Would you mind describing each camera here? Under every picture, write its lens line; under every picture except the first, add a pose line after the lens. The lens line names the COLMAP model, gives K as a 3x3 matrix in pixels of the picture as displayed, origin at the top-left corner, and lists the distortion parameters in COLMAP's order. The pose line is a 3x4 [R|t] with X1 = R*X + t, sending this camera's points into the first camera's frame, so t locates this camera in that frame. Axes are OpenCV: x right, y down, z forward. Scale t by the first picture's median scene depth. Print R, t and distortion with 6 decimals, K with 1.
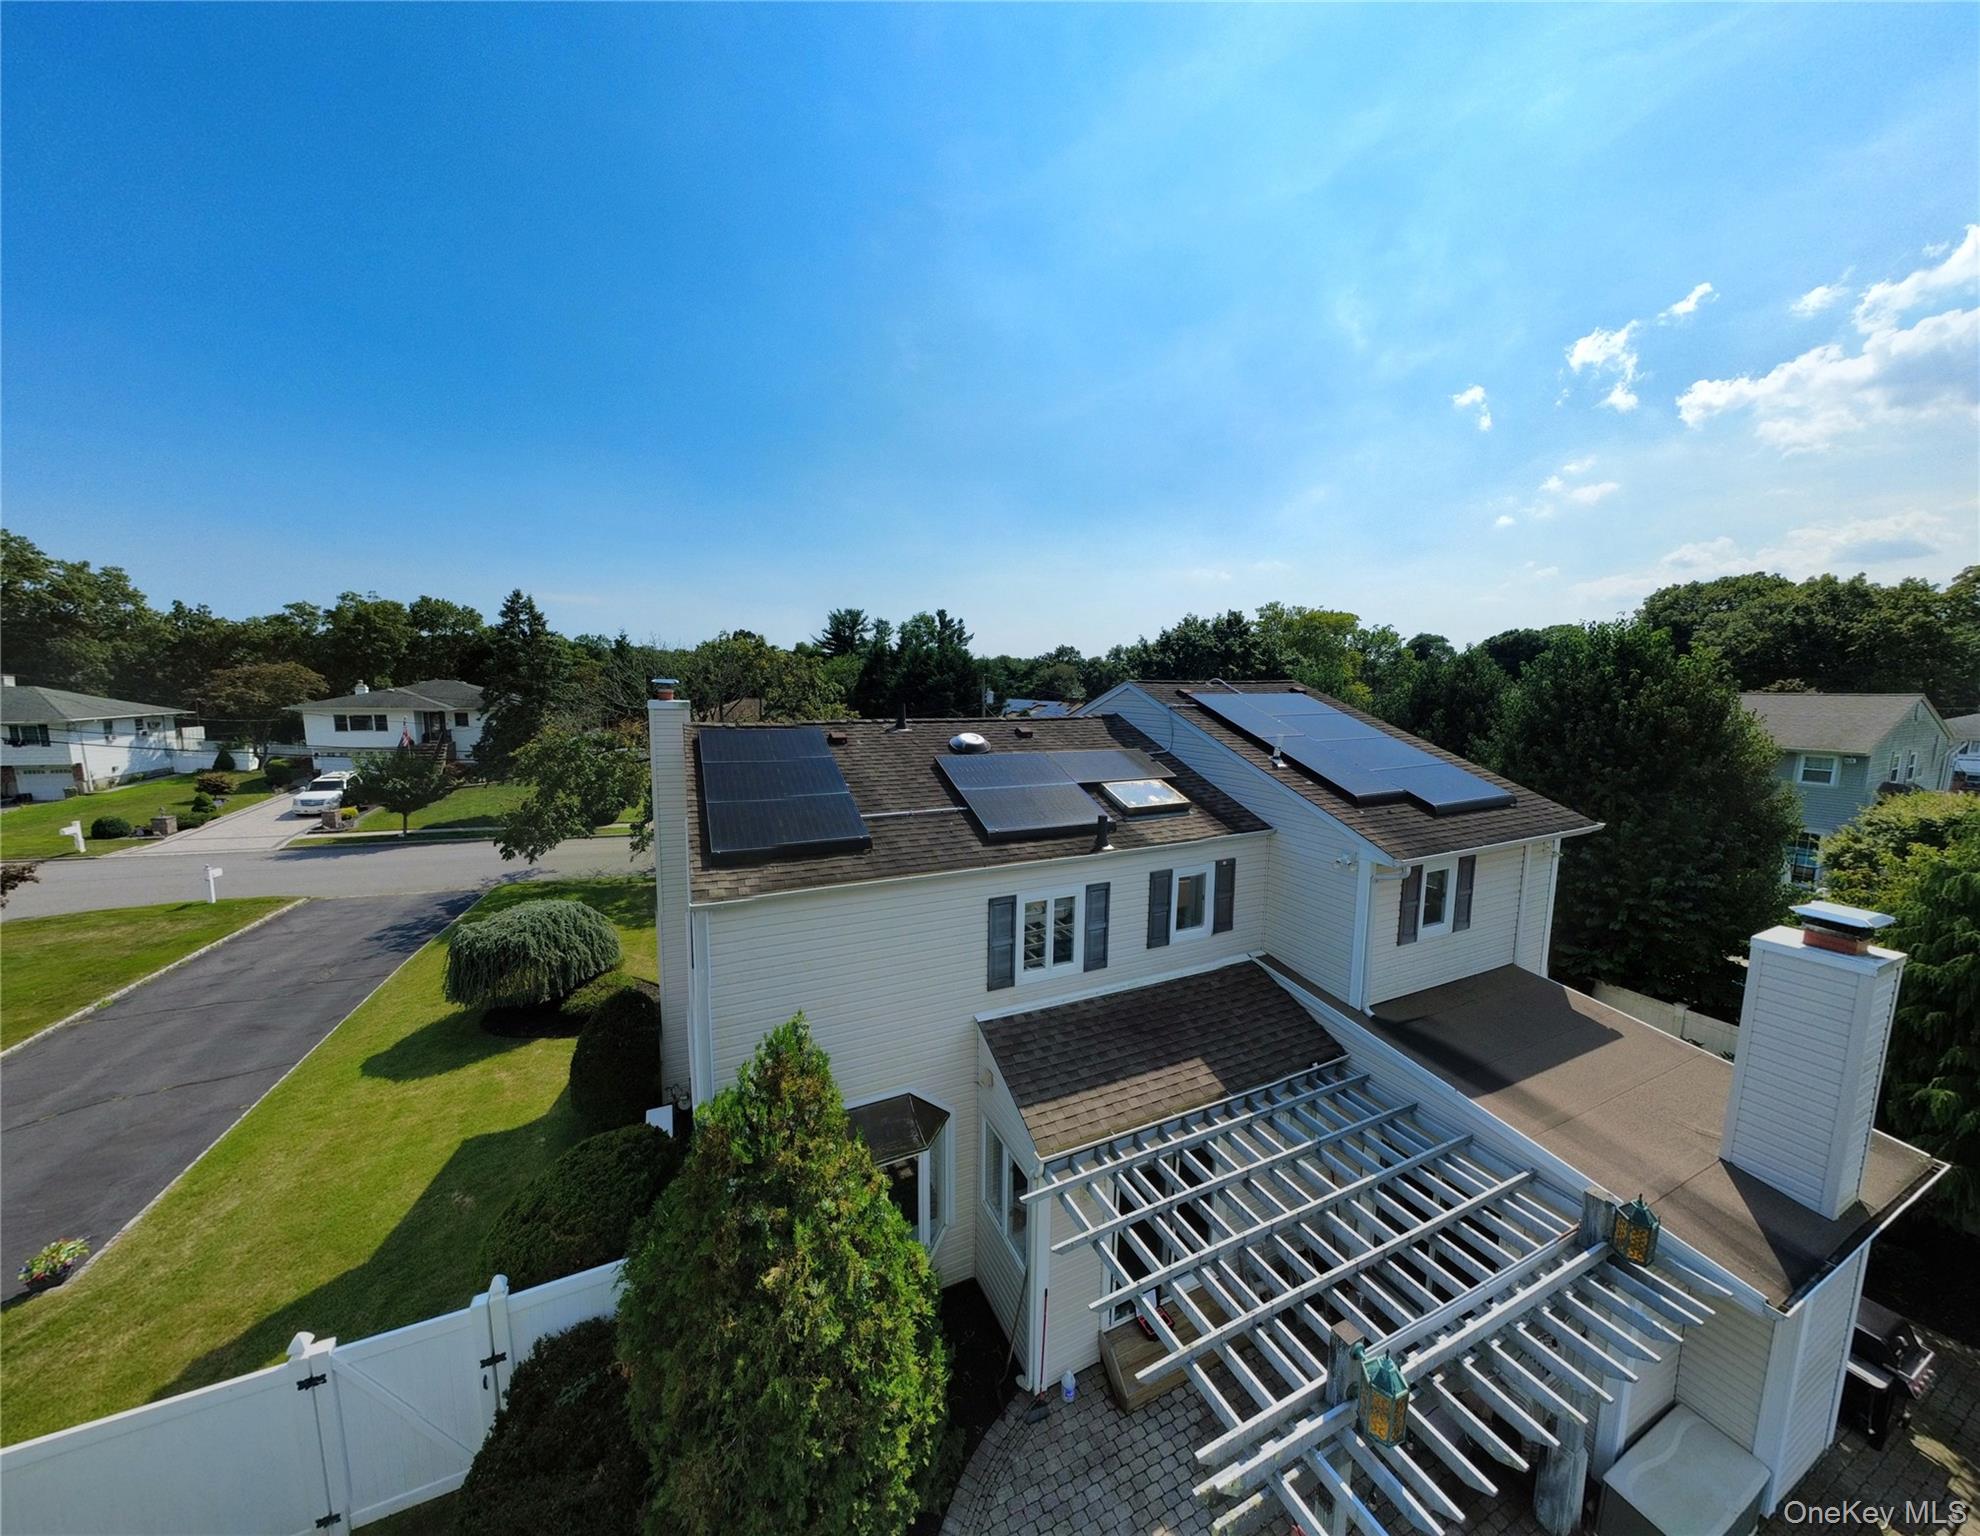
lens RADIAL K [[678.9, 0, 990.0], [0, 678.9, 768.0], [0, 0, 1]] dist [0.000933, 0.005056]
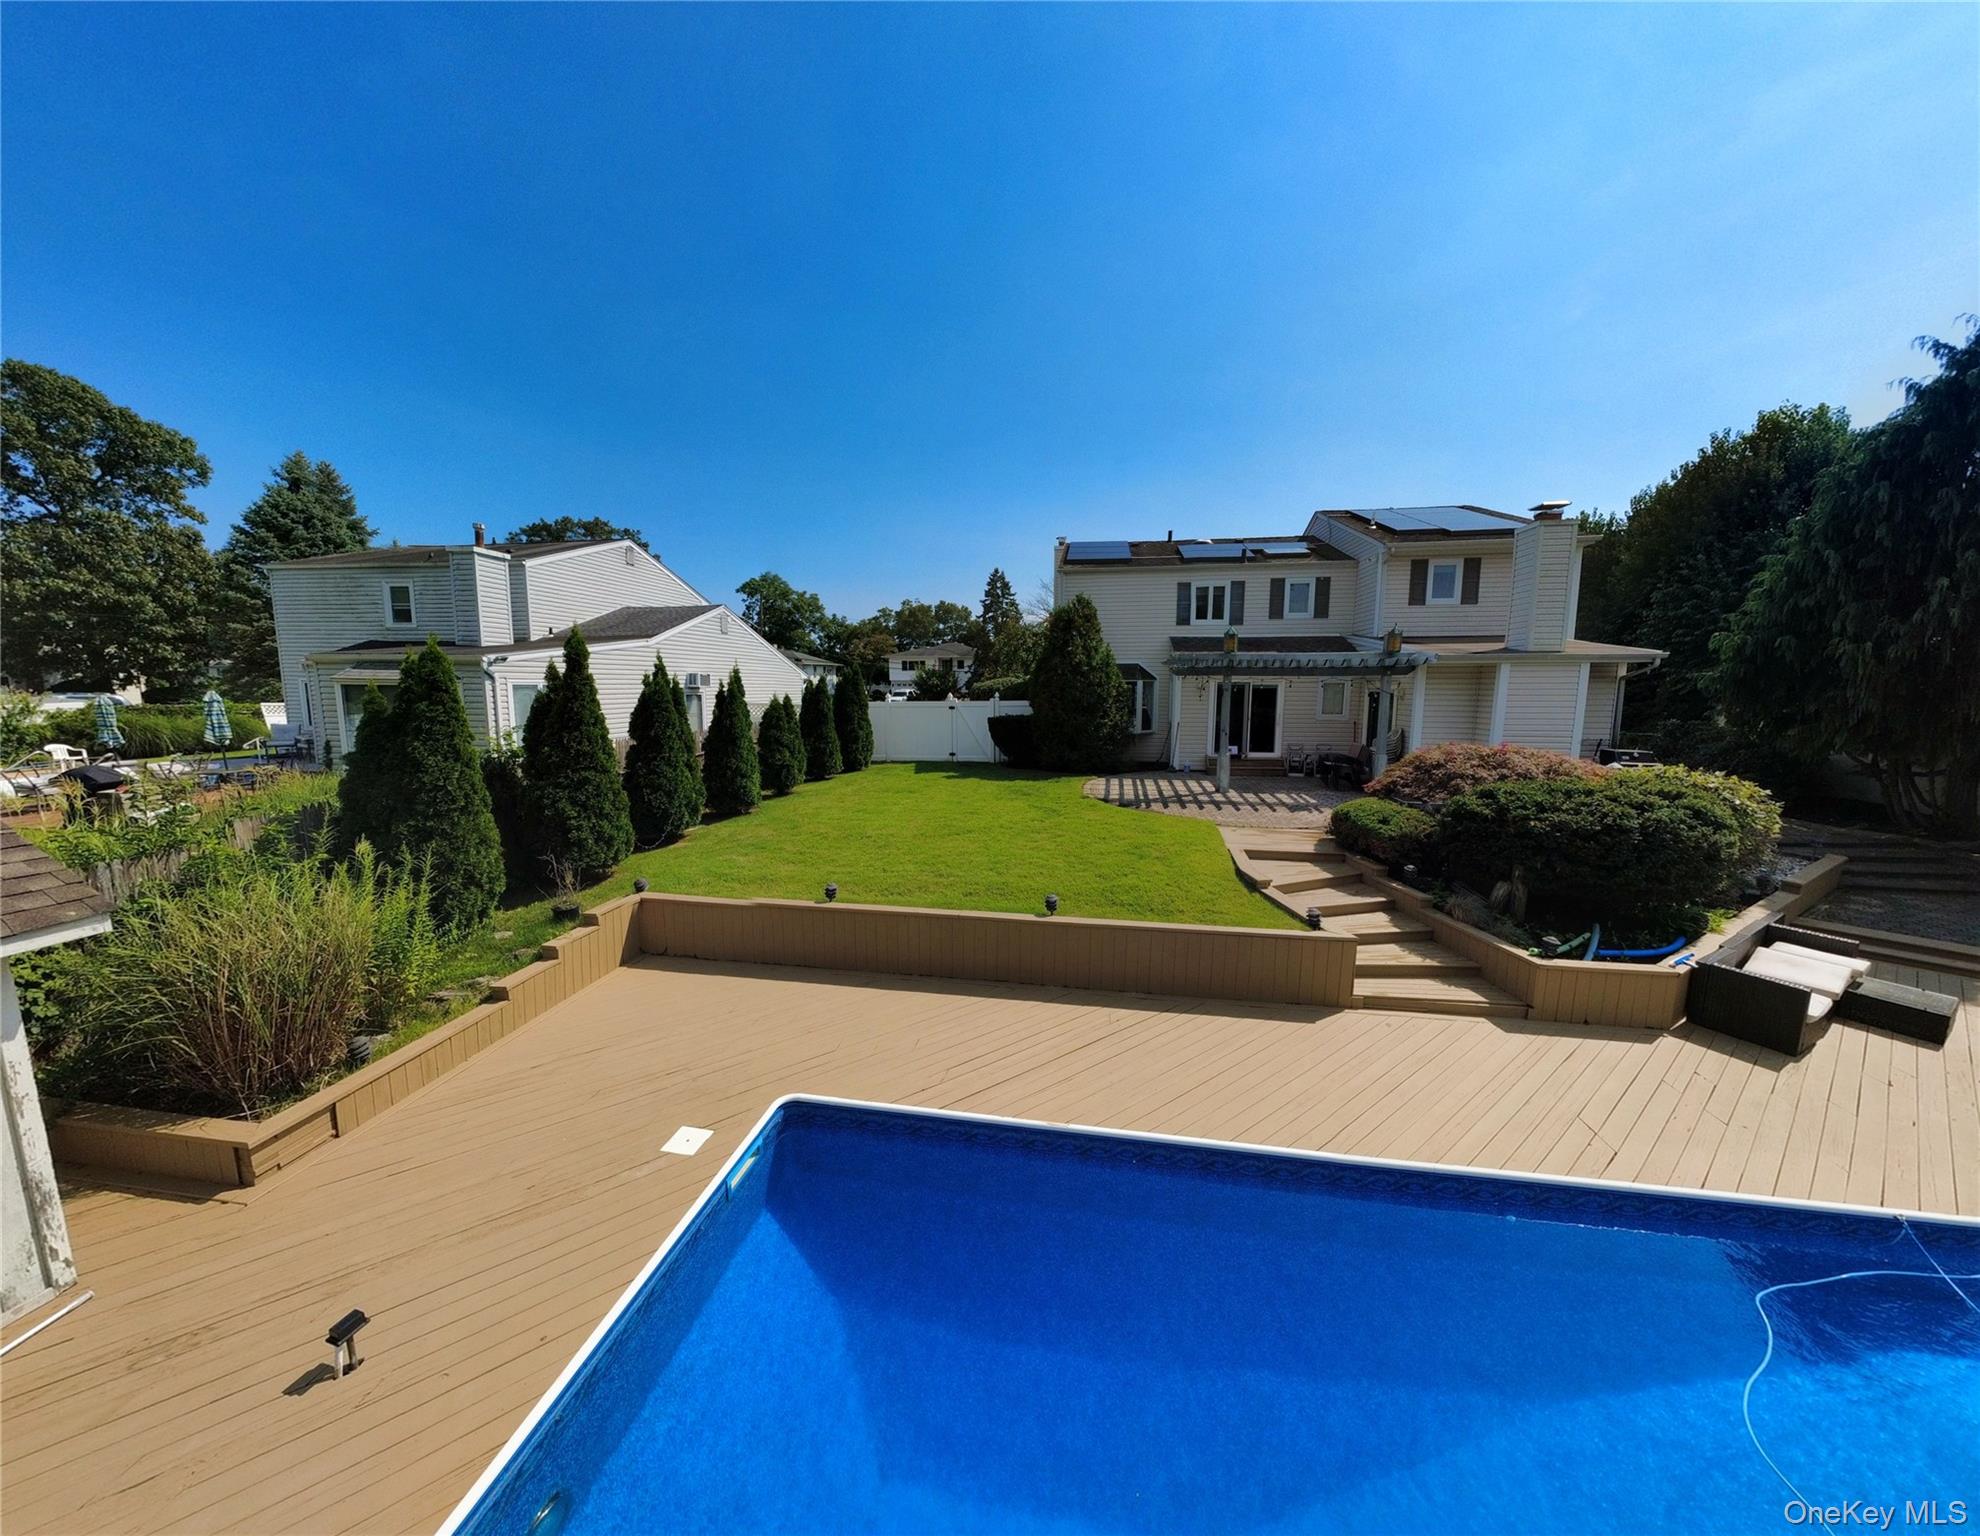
lens RADIAL K [[638.4, 0, 1014.2], [0, 638.4, 775.9], [0, 0, 1]] dist [-0.000224, 0.000153]
pose [[0.849806, 0.064569, -0.523126, 0.587339], [-0.061451, 0.997837, 0.023337, 0.700315], [0.523501, 0.012315, 0.851936, -0.940782]]
